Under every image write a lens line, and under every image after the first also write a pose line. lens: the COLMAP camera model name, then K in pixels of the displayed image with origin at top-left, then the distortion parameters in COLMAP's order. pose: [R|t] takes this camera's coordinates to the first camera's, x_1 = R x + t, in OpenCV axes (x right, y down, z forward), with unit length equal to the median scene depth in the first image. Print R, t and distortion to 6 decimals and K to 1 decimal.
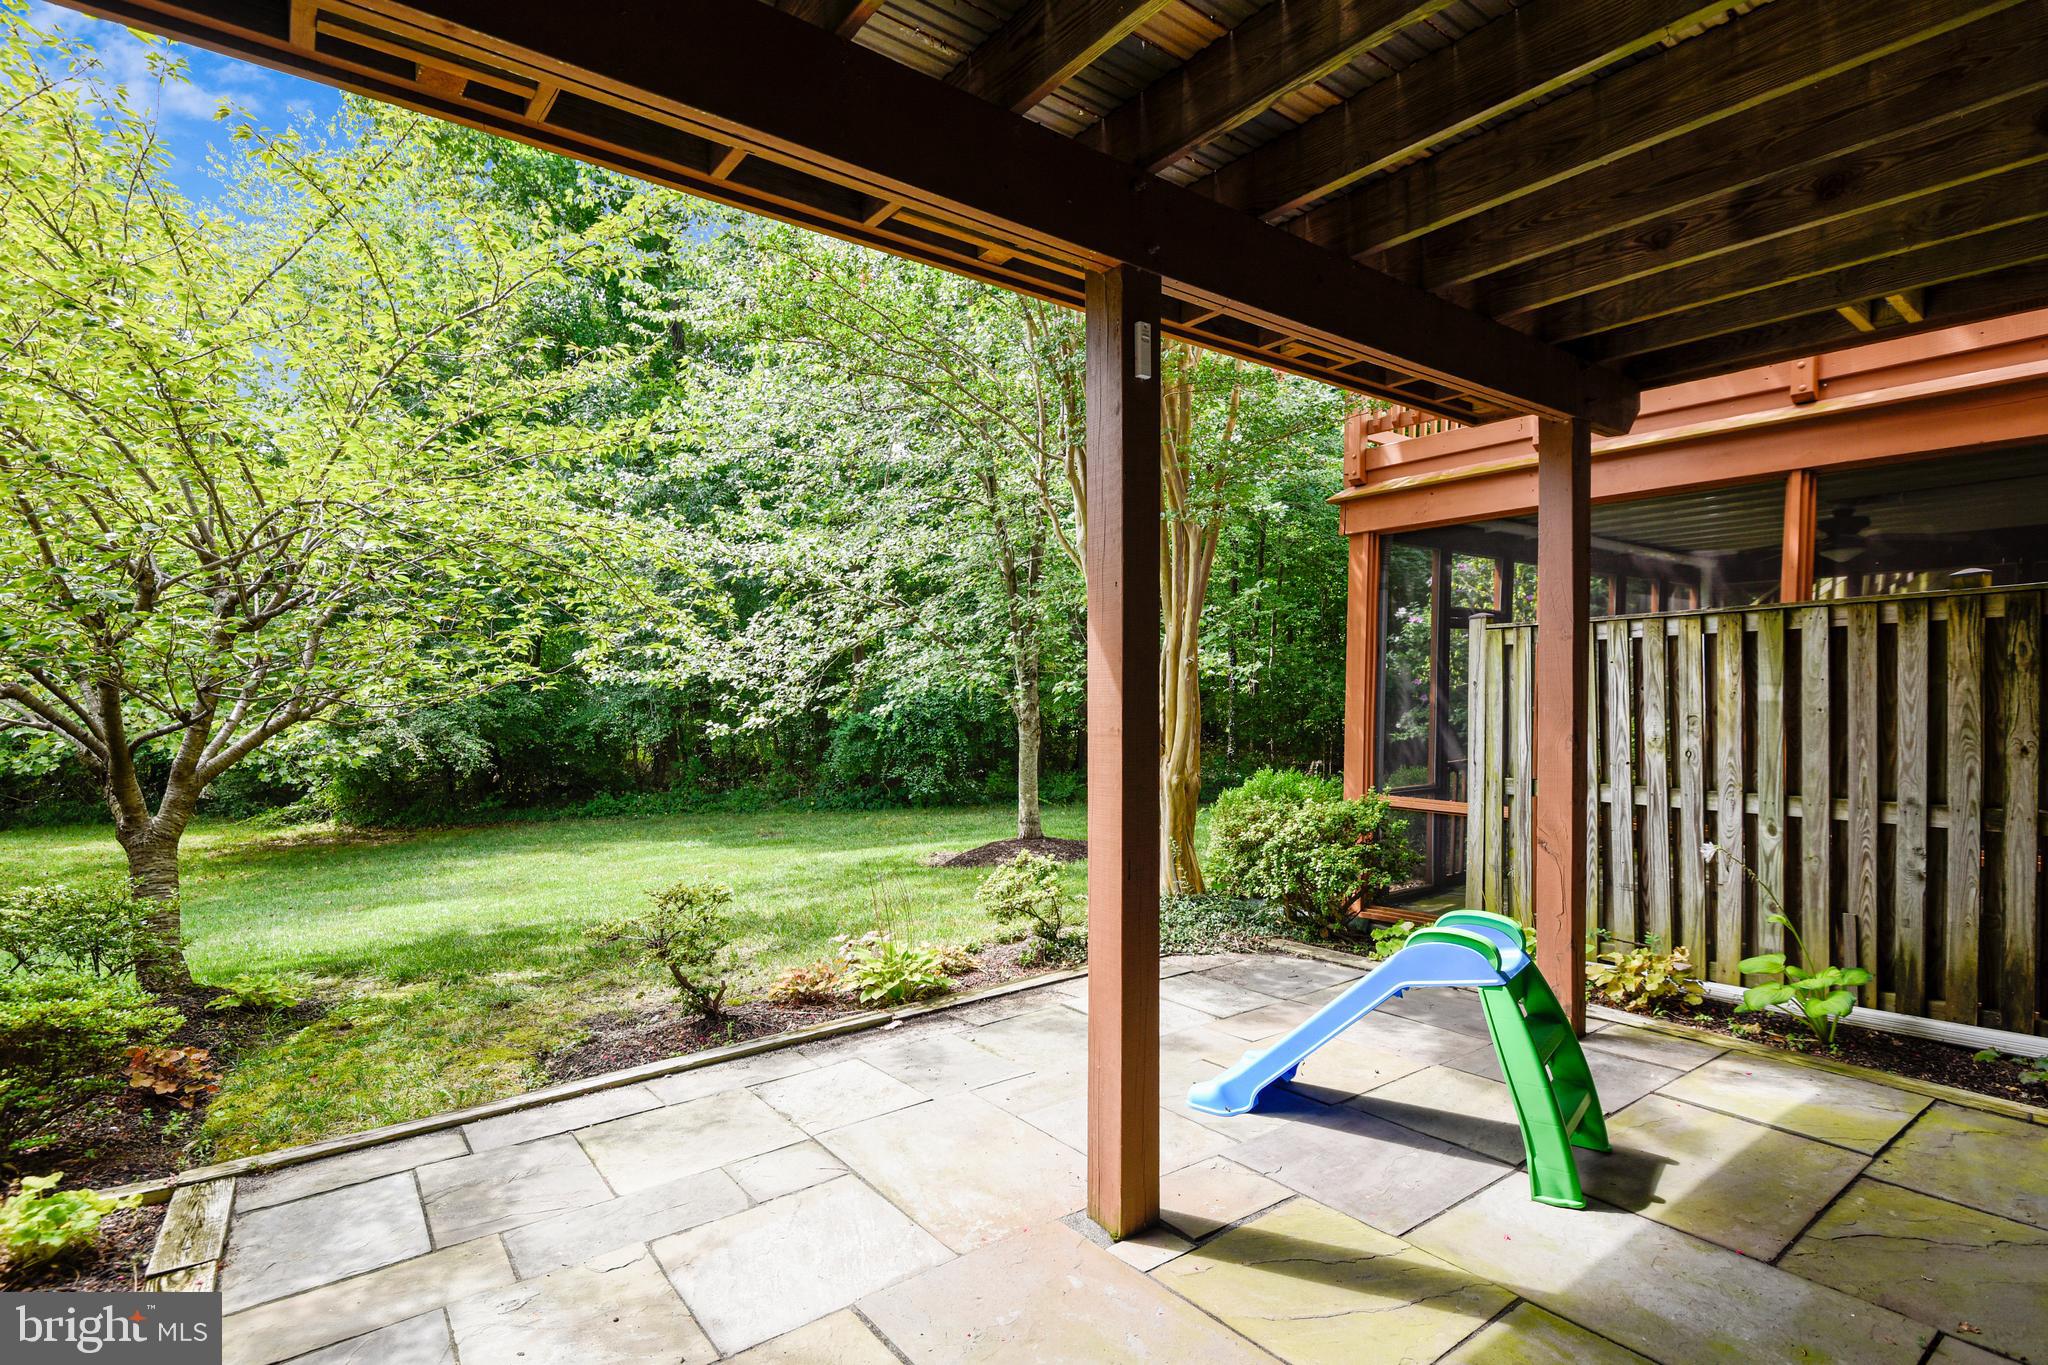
lens RADIAL K [[932.6, 0, 1031.6], [0, 932.6, 669.8], [0, 0, 1]] dist [0.029037, -0.019430]
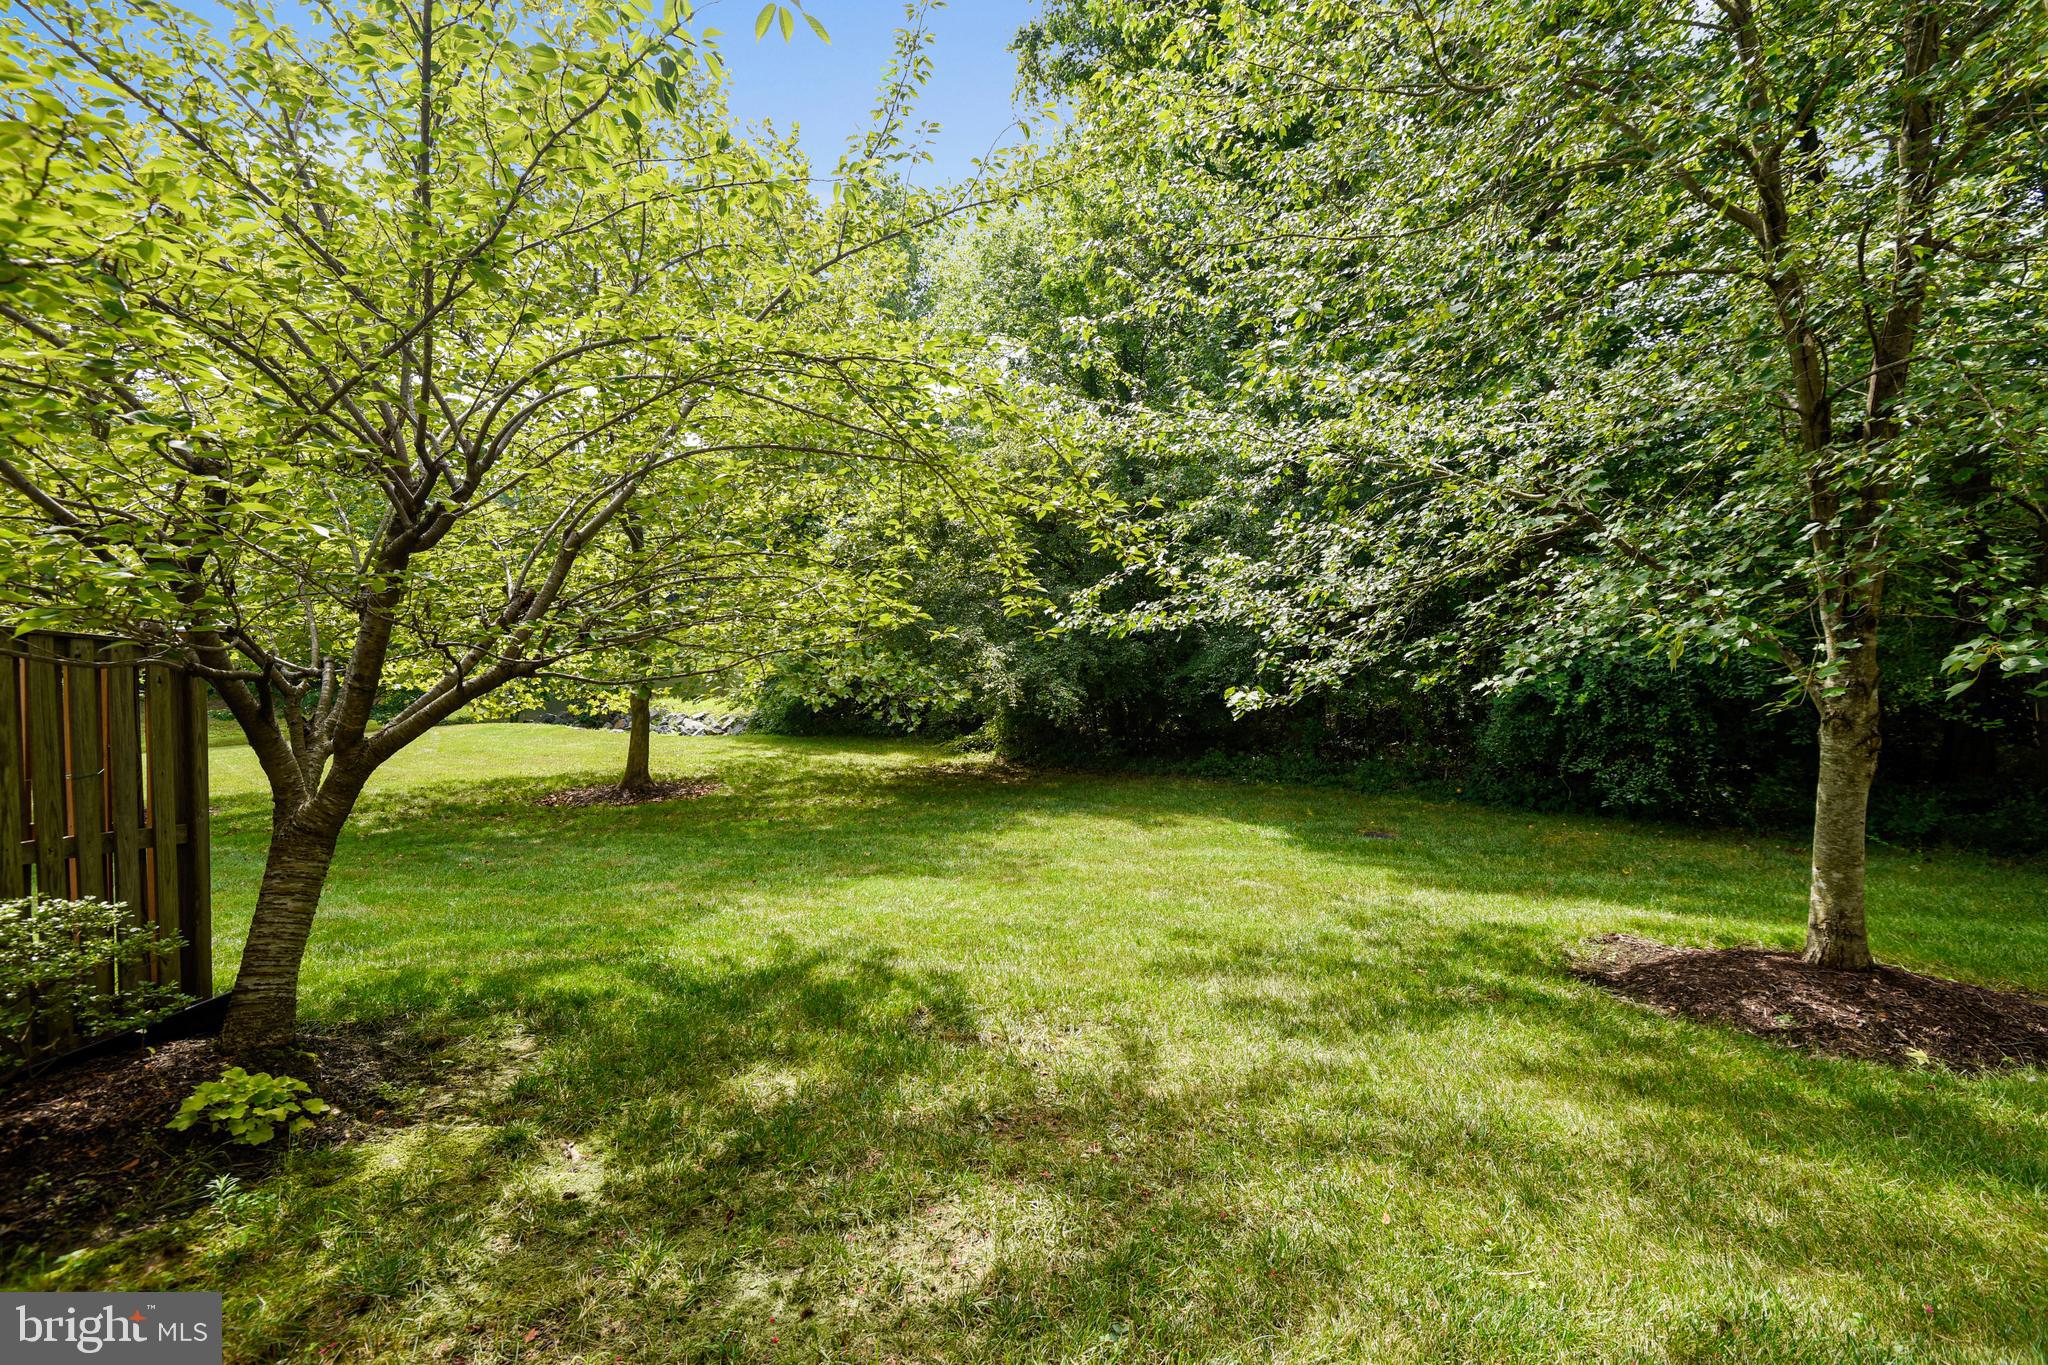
lens RADIAL K [[932.6, 0, 1031.6], [0, 932.6, 669.8], [0, 0, 1]] dist [0.029037, -0.019430]
pose [[0.755622, 0.040602, -0.653749, -0.004234], [-0.003991, 0.998344, 0.057390, 0.003043], [0.654996, -0.040756, 0.754532, 0.328289]]
